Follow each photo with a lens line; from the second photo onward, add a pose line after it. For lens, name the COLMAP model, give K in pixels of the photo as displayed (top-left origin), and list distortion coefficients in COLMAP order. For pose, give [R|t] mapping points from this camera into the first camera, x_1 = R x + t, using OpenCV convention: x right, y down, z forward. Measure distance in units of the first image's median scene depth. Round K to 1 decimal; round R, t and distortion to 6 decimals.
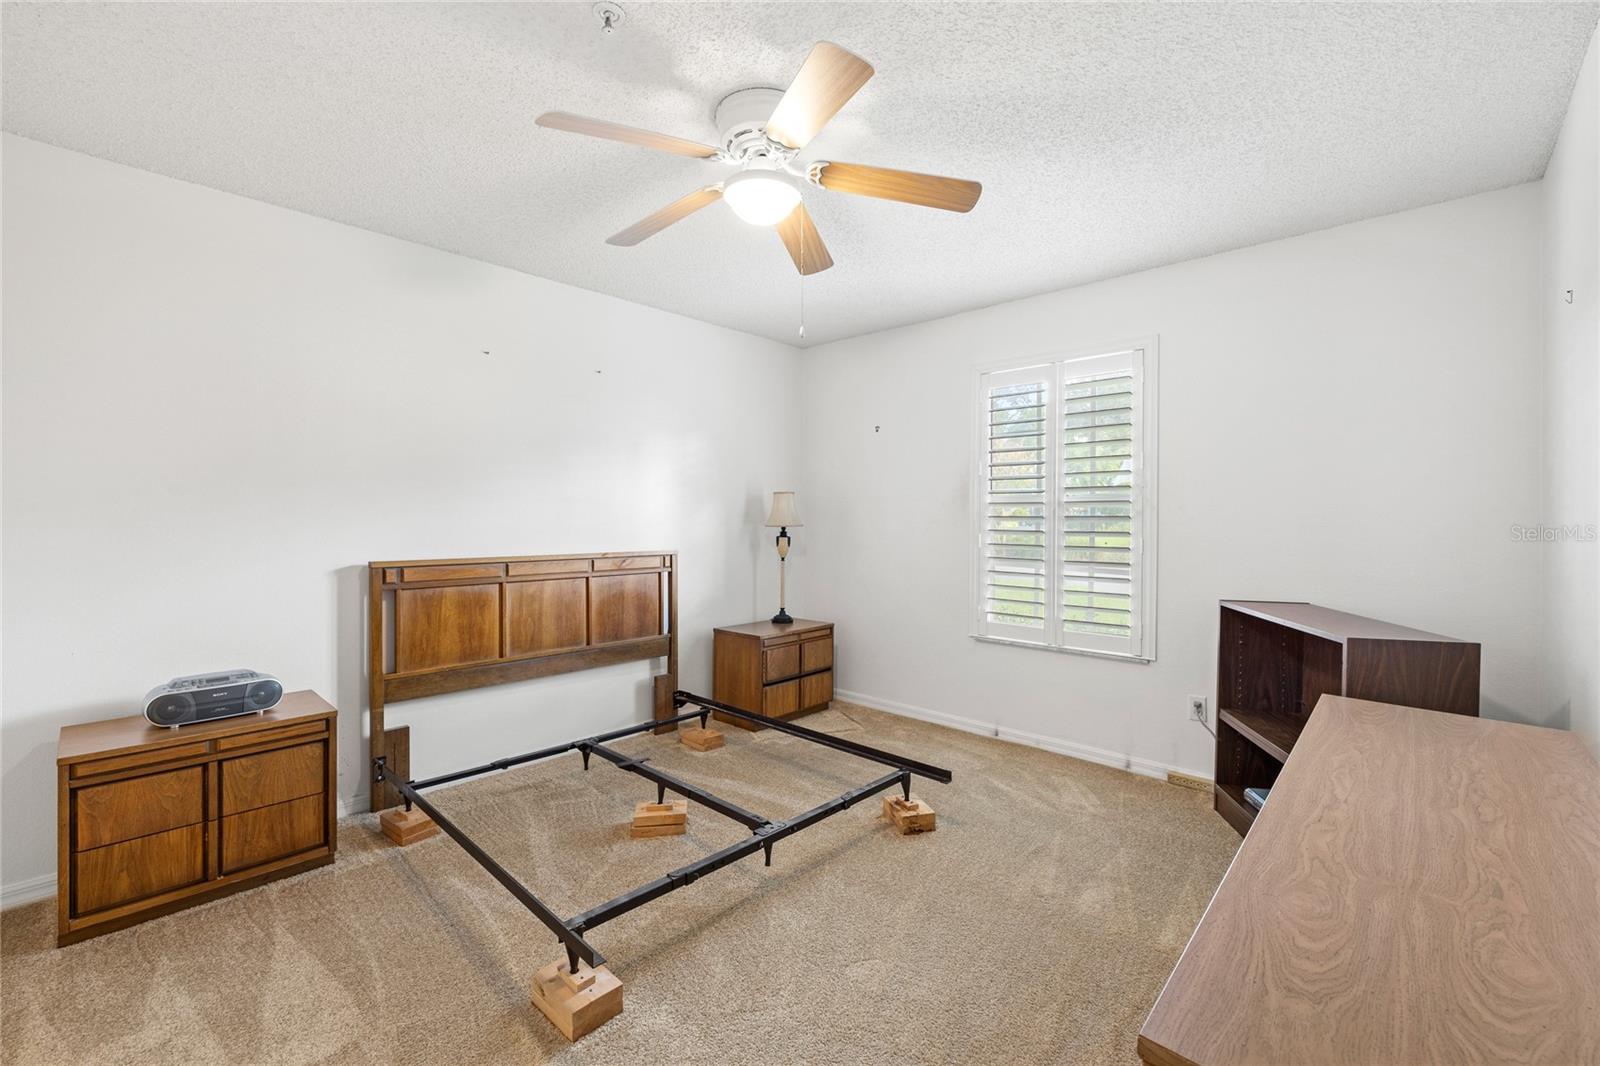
lens RADIAL K [[672.1, 0, 802.5], [0, 672.1, 527.5], [0, 0, 1]] dist [0.015196, 0.000623]
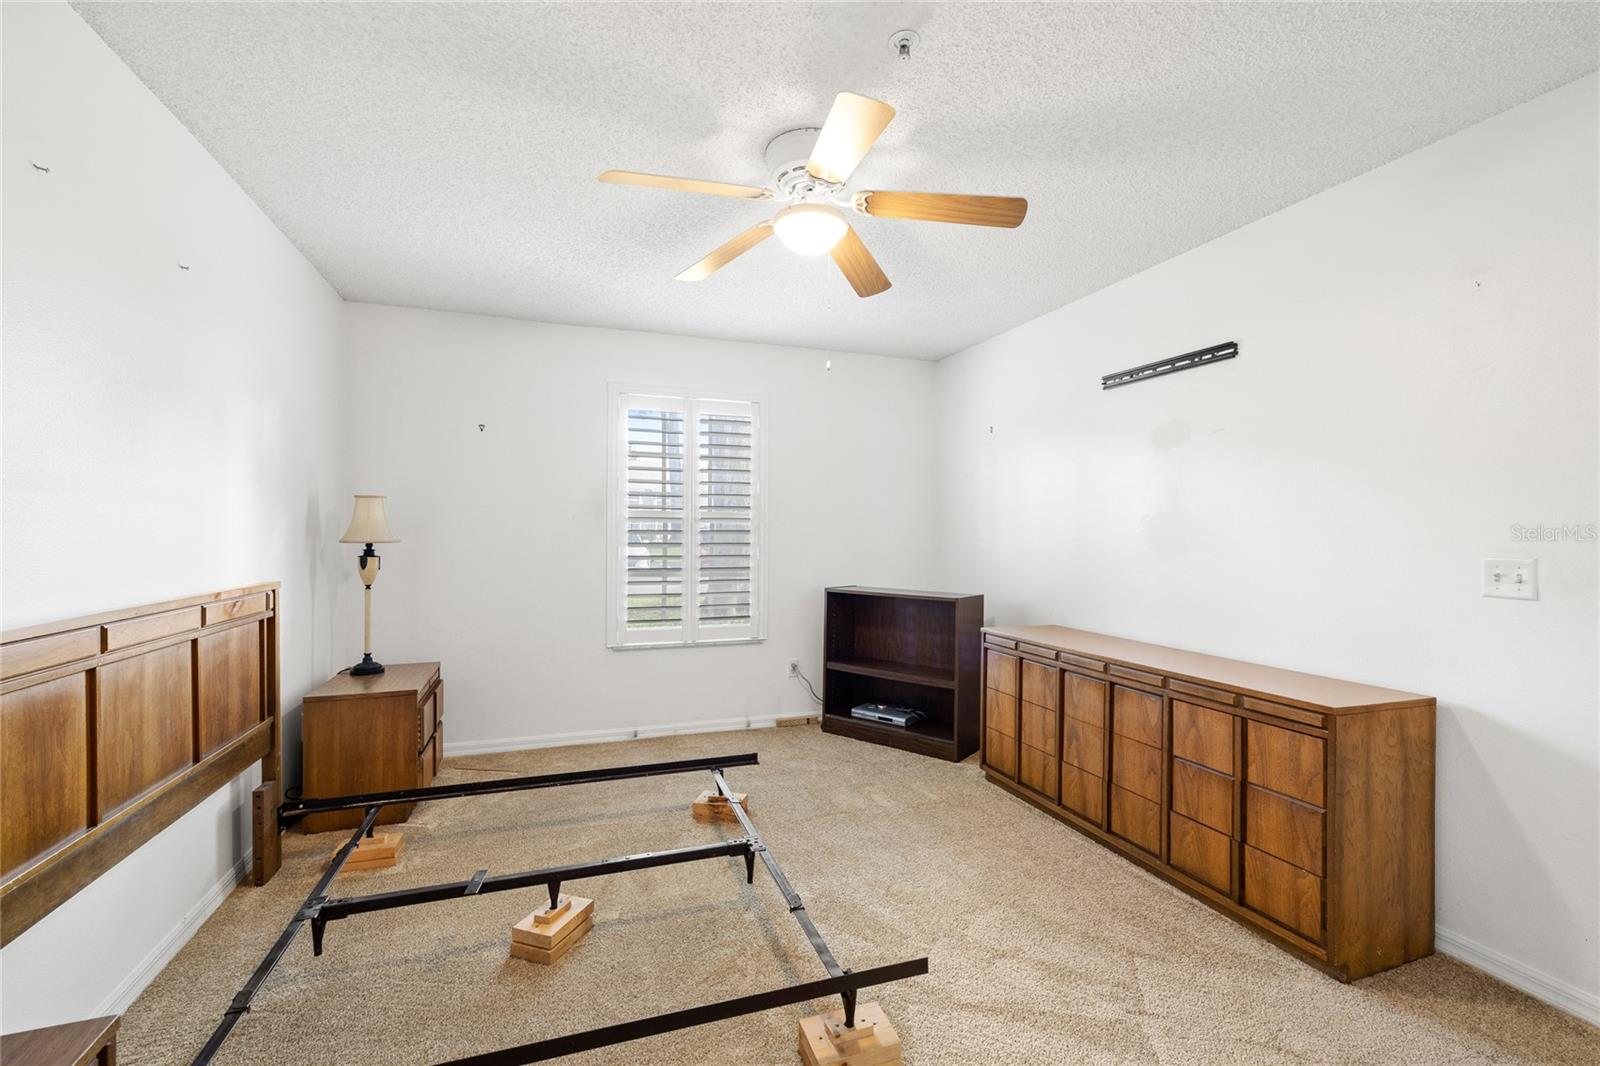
lens RADIAL K [[672.1, 0, 796.6], [0, 672.1, 534.3], [0, 0, 1]] dist [0.015196, 0.000623]
pose [[0.474883, -0.004473, 0.880038, -0.562909], [0.008876, 0.999961, 0.000293, -0.008355], [-0.880004, 0.007672, 0.474904, 0.290377]]
